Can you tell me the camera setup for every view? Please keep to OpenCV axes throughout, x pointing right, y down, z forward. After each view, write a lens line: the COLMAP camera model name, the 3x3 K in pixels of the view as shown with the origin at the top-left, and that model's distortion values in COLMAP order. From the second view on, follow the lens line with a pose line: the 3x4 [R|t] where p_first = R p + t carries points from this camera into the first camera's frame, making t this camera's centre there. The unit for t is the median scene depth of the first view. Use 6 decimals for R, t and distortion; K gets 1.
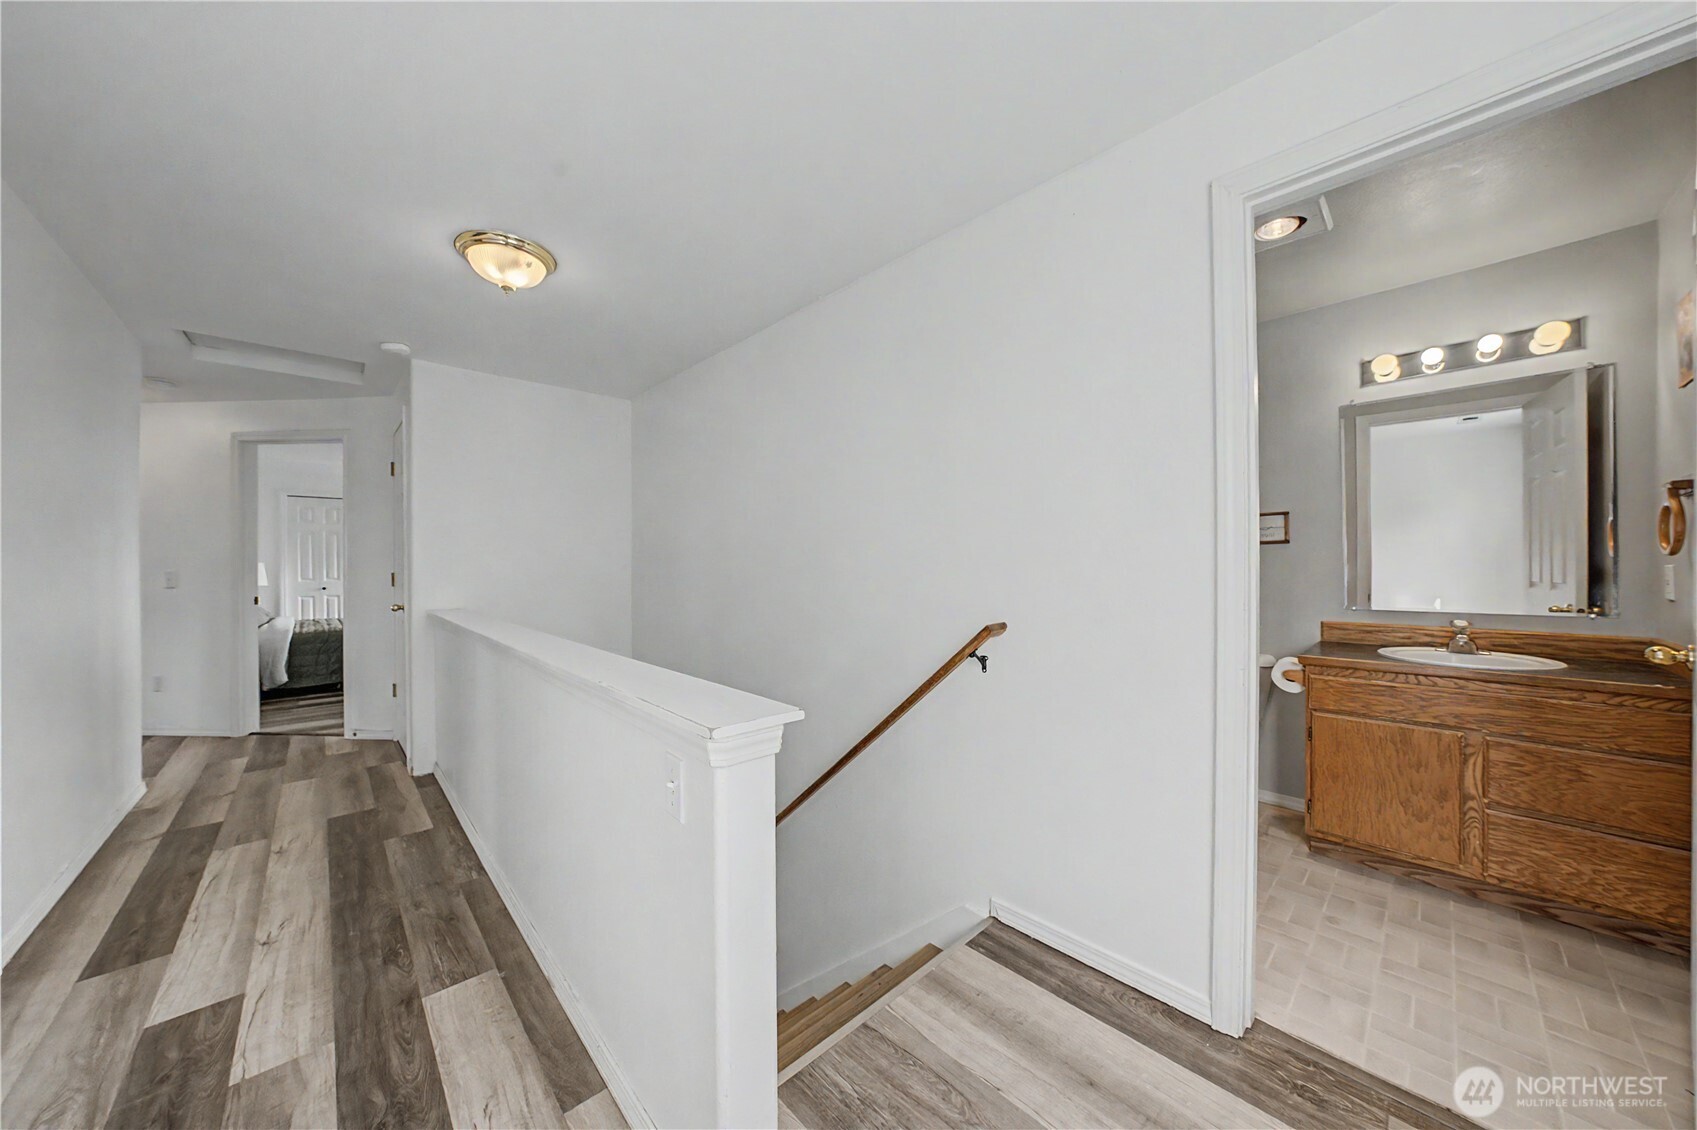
lens RADIAL K [[578.2, 0, 843.2], [0, 578.2, 568.9], [0, 0, 1]] dist [-0.011923, 0.000579]
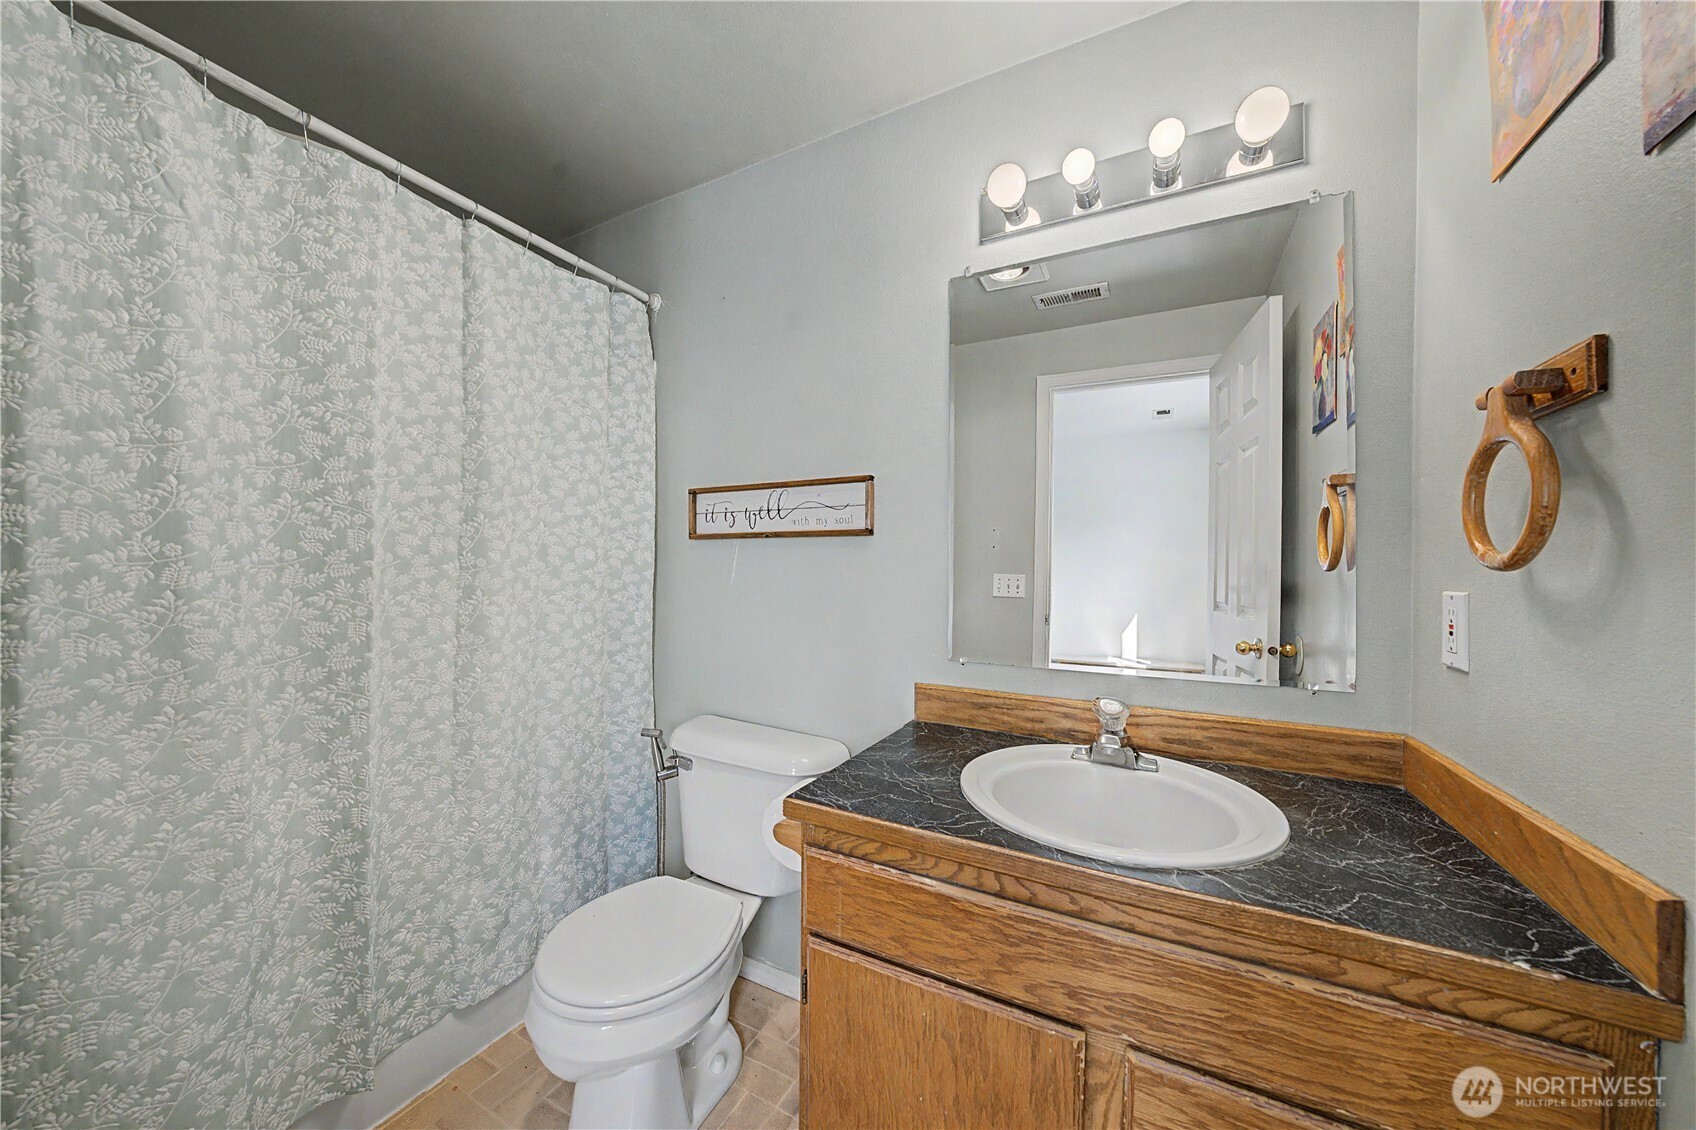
lens RADIAL K [[577.9, 0, 851.3], [0, 577.9, 563.0], [0, 0, 1]] dist [-0.011923, 0.000579]
pose [[0.948412, 0.023827, 0.316145, 0.767044], [-0.020637, 0.999697, -0.013436, -0.014357], [-0.316370, 0.006219, 0.948616, 0.647283]]
